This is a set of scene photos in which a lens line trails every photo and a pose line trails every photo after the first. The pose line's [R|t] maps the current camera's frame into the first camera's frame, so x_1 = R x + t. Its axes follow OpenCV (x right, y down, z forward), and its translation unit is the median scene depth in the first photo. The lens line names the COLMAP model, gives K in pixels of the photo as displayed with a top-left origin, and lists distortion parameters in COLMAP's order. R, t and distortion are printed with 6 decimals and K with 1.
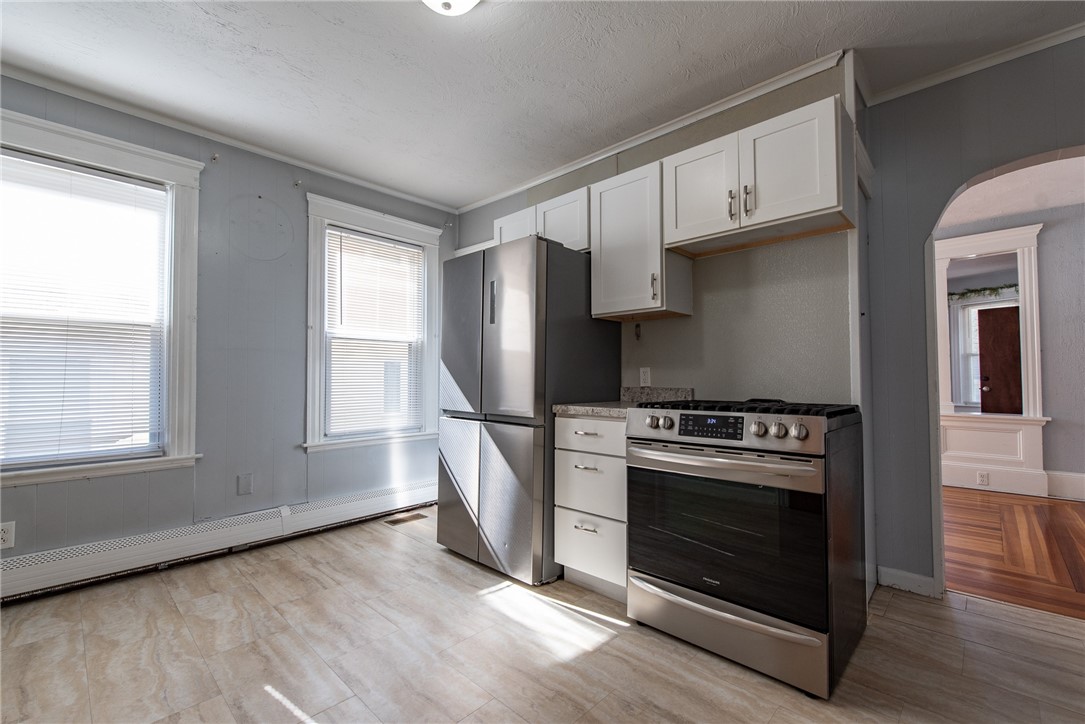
lens RADIAL K [[464.9, 0, 548.1], [0, 464.9, 360.5], [0, 0, 1]] dist [0.000013, -0.000581]
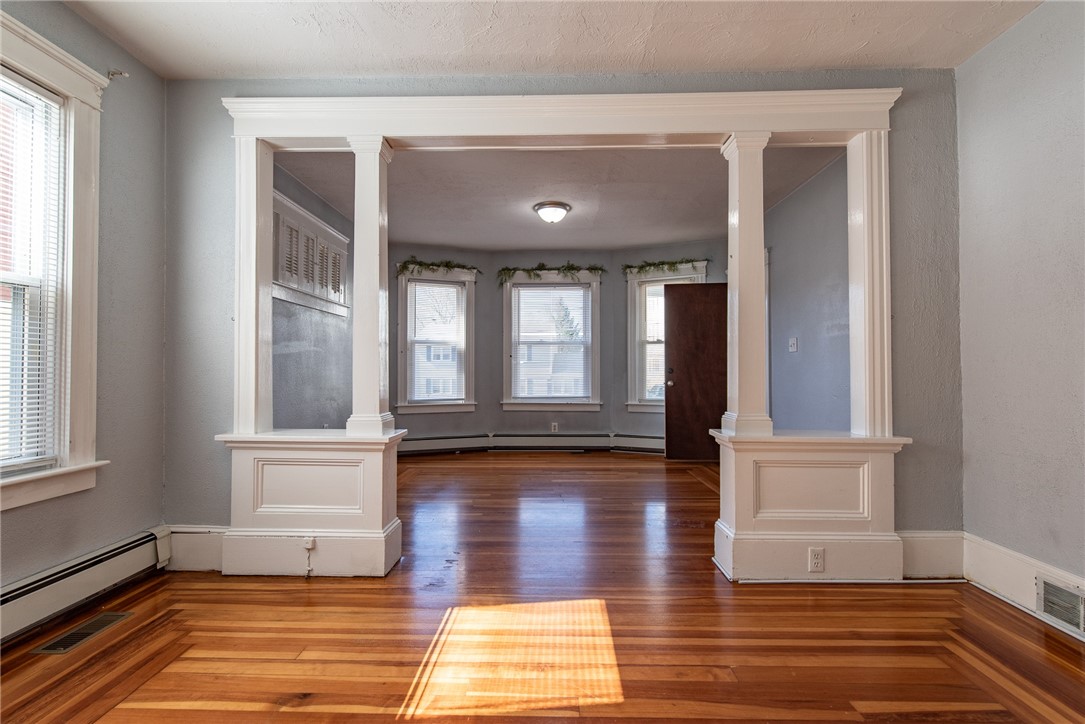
lens RADIAL K [[464.9, 0, 543.5], [0, 464.9, 365.1], [0, 0, 1]] dist [0.000013, -0.000581]
pose [[0.742234, 0.006196, 0.670112, 0.362001], [-0.020481, 0.999700, 0.013442, 0.035053], [-0.669828, -0.023702, 0.742138, 0.836909]]
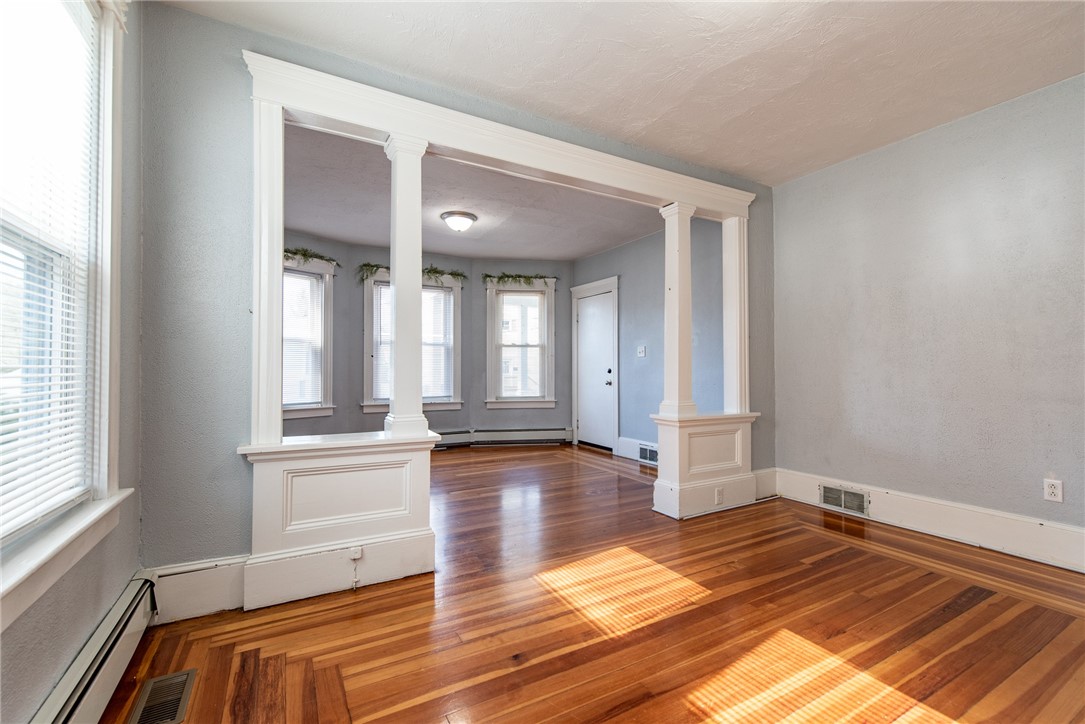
lens RADIAL K [[464.9, 0, 539.6], [0, 464.9, 364.9], [0, 0, 1]] dist [0.000013, -0.000581]
pose [[0.301855, 0.010395, 0.953297, 0.090855], [-0.029124, 0.999574, -0.001678, 0.042605], [-0.952909, -0.027257, 0.302029, 1.076564]]
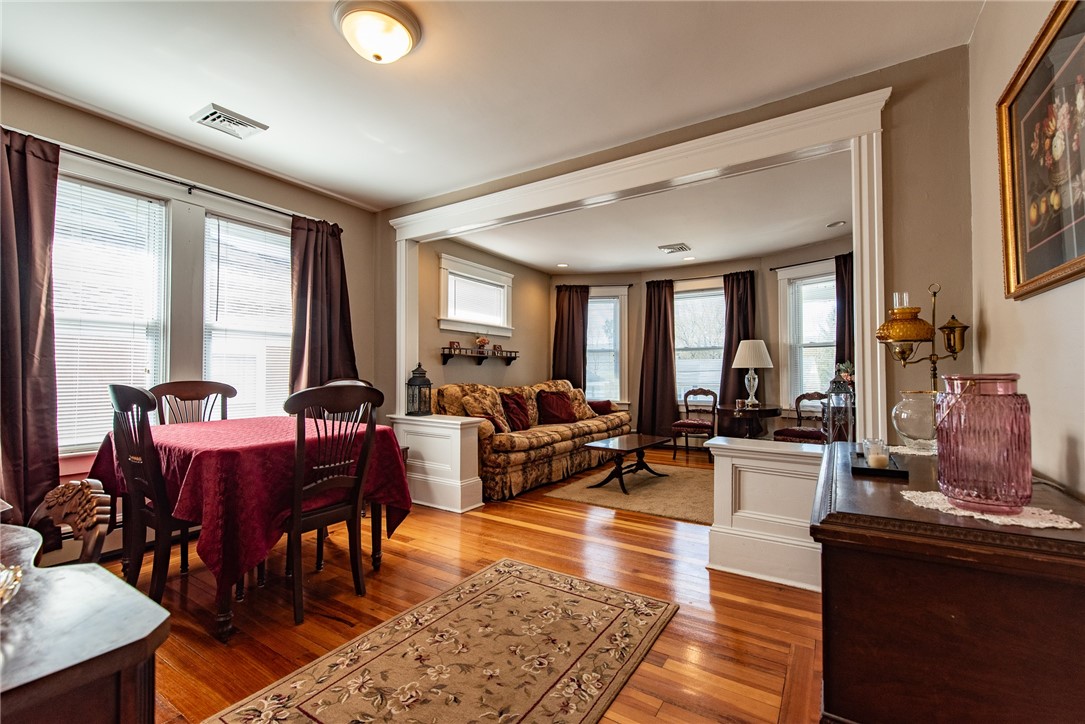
lens RADIAL K [[464.9, 0, 547.5], [0, 464.9, 359.2], [0, 0, 1]] dist [0.000013, -0.000581]
pose [[0.978305, -0.000991, 0.207166, 0.552731], [-0.001004, 0.999954, 0.009524, 0.007892], [-0.207166, -0.009526, 0.978259, 0.541599]]
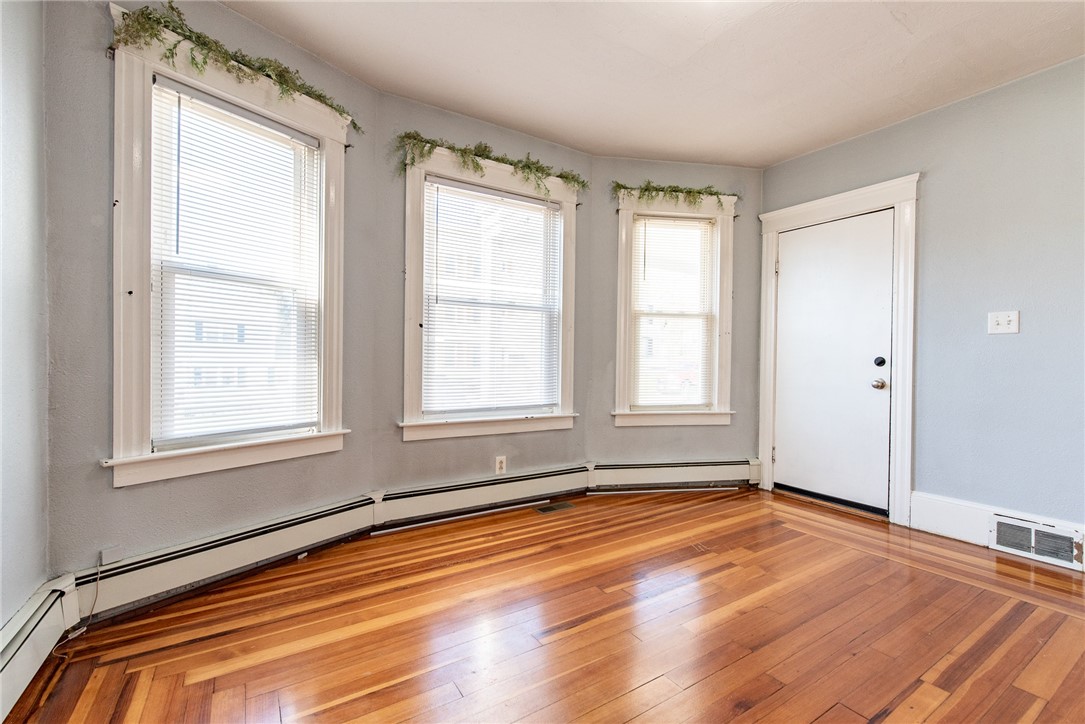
lens RADIAL K [[464.9, 0, 540.8], [0, 464.9, 363.2], [0, 0, 1]] dist [0.000013, -0.000581]
pose [[0.249115, -0.006029, 0.968455, 0.630052], [-0.042439, 0.998952, 0.017135, 0.064117], [-0.967544, -0.045369, 0.248598, 1.615242]]
